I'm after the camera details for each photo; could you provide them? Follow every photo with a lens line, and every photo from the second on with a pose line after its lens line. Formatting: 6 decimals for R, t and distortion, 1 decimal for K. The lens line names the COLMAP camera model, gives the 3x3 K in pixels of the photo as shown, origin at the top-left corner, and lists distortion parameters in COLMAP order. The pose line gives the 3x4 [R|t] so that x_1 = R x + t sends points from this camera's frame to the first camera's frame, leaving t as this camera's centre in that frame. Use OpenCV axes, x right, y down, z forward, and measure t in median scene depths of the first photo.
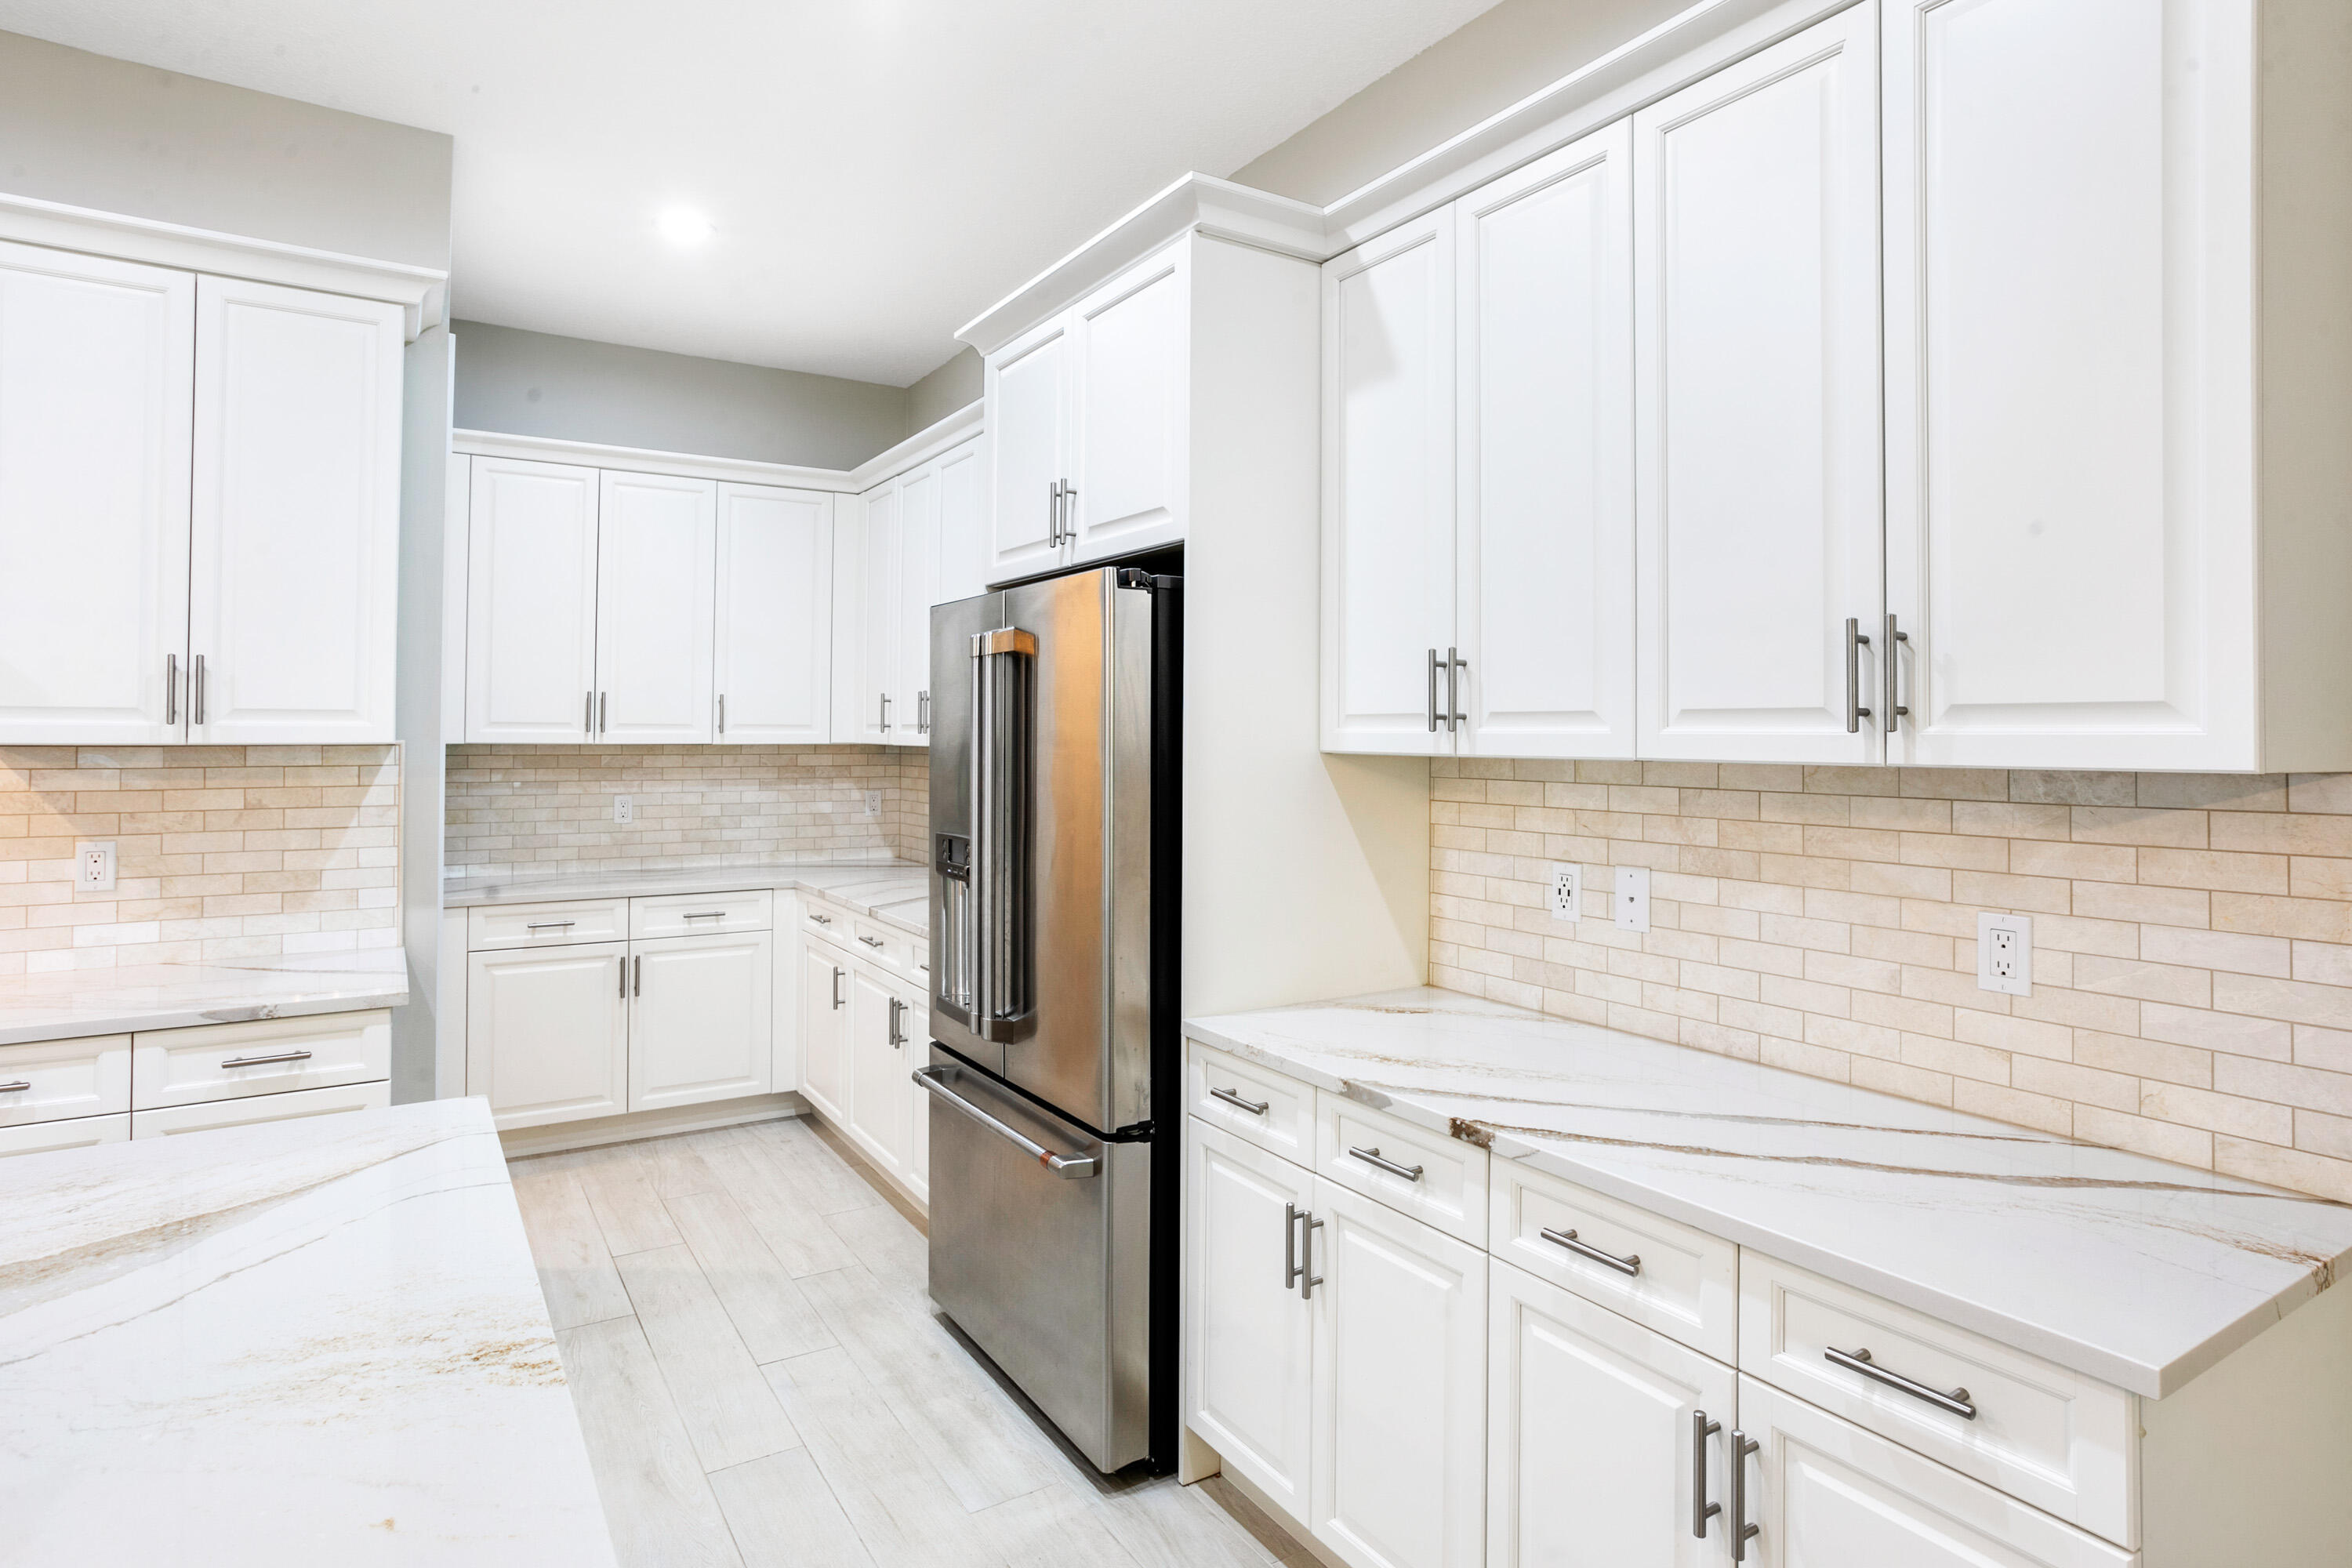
lens RADIAL K [[1231.2, 0, 1170.7], [0, 1231.2, 710.7], [0, 0, 1]] dist [-0.017672, 0.001812]
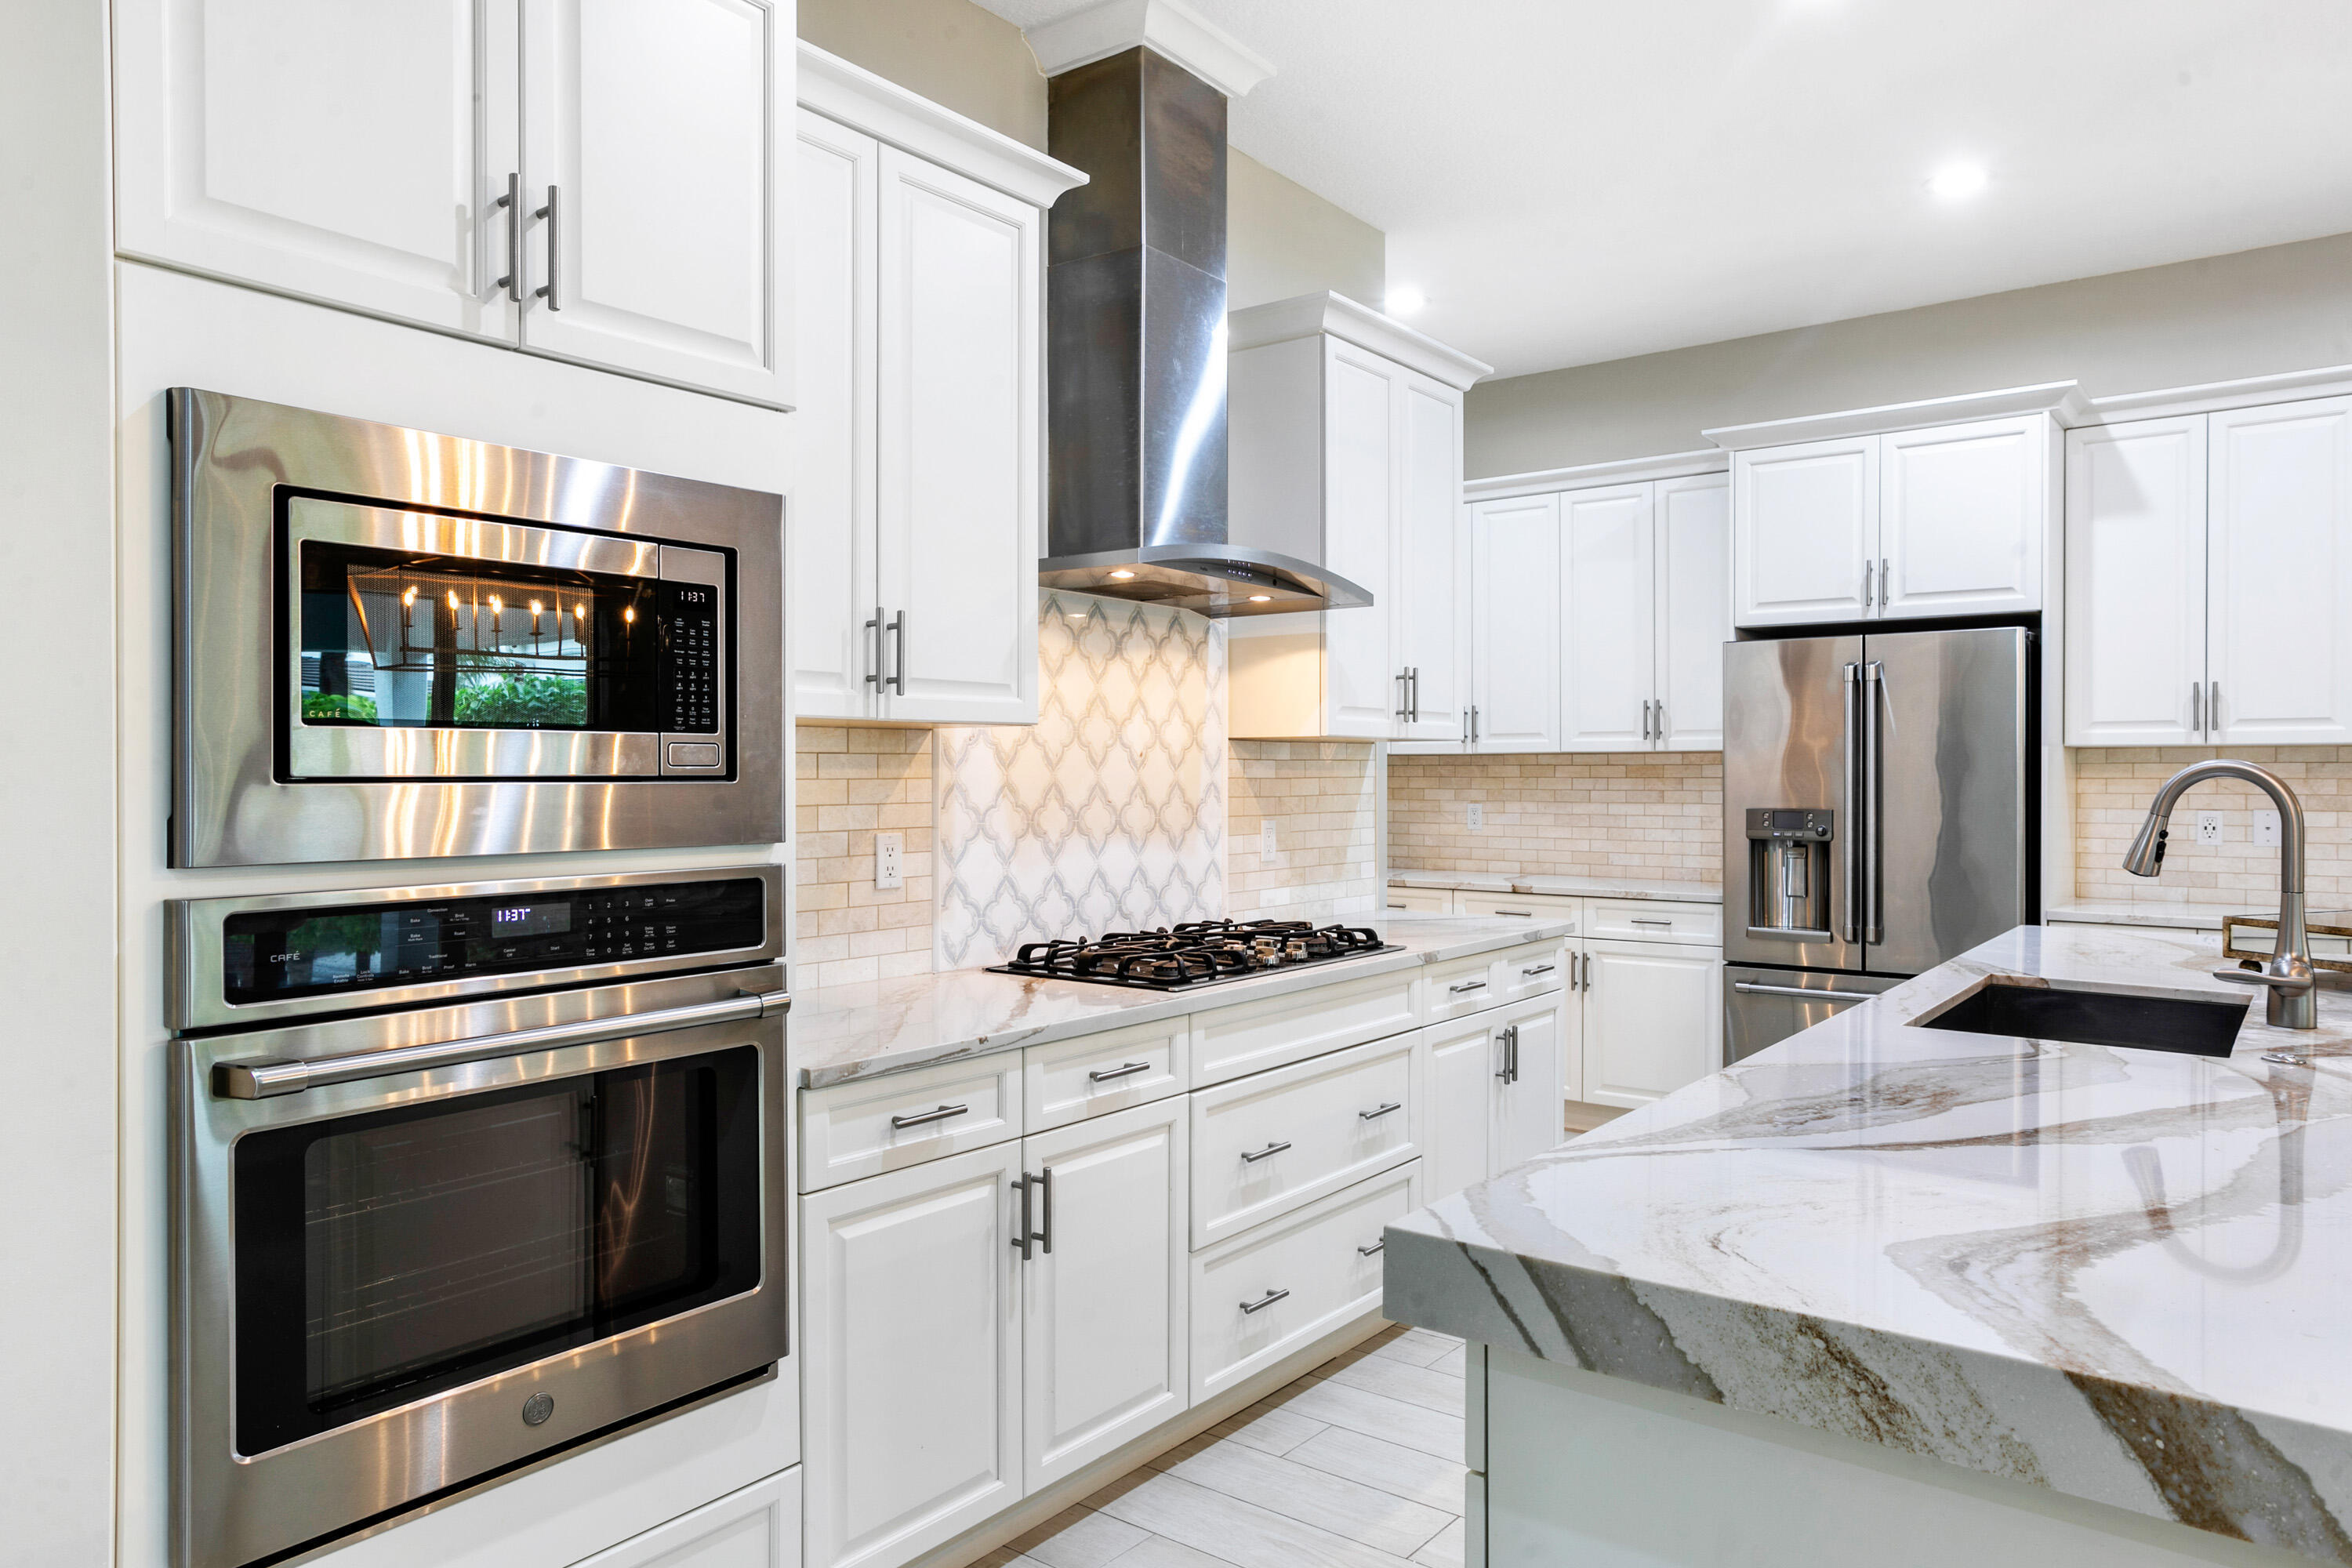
lens RADIAL K [[1542.2, 0, 1167.9], [0, 1542.2, 783.6], [0, 0, 1]] dist [-0.016355, 0.014593]
pose [[0.938895, -0.007579, 0.344120, -1.523268], [-0.002289, 0.999598, 0.028259, 0.027898], [-0.344196, -0.027320, 0.938500, -0.413331]]
